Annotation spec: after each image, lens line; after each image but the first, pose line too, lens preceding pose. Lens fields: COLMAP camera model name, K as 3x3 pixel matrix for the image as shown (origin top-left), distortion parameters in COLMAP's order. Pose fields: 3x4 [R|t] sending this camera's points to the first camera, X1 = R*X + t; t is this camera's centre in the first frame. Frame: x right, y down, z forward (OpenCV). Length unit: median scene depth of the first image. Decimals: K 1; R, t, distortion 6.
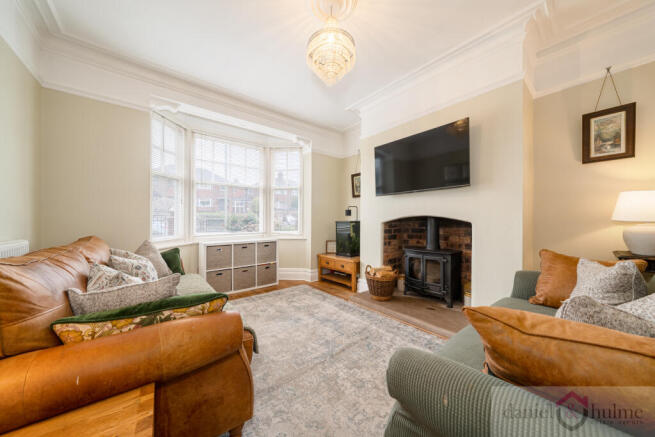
lens RADIAL K [[221.8, 0, 333.6], [0, 221.8, 220.4], [0, 0, 1]] dist [0.000536, 0.000104]
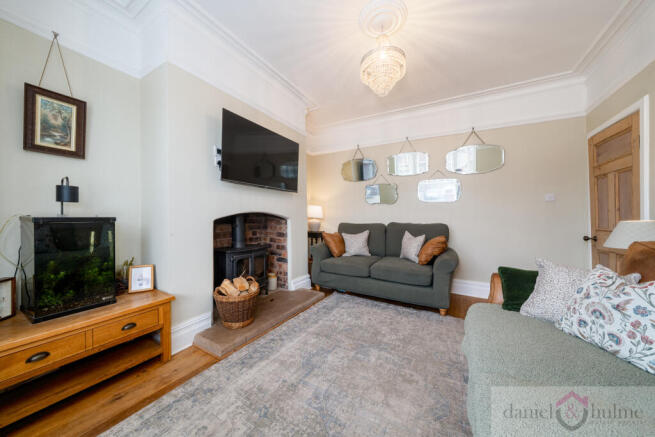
lens RADIAL K [[223.4, 0, 324.2], [0, 223.4, 217.8], [0, 0, 1]] dist [0.001028, -0.000017]
pose [[-0.325058, -0.003918, 0.945686, -0.701990], [-0.016302, 0.999866, -0.001461, 0.004530], [-0.945554, -0.015892, -0.325078, 1.205069]]
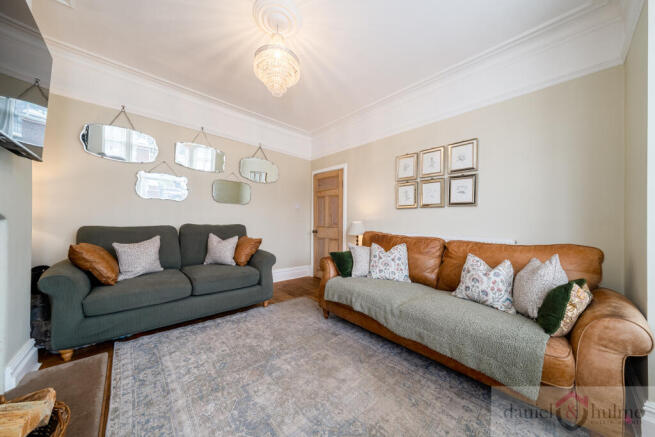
lens RADIAL K [[223.4, 0, 324.2], [0, 223.4, 217.8], [0, 0, 1]] dist [0.001028, -0.000017]
pose [[-0.999699, -0.016488, -0.018146, -0.165772], [-0.016056, 0.999591, -0.023676, 0.007505], [0.018529, -0.023378, -0.999555, 1.524319]]
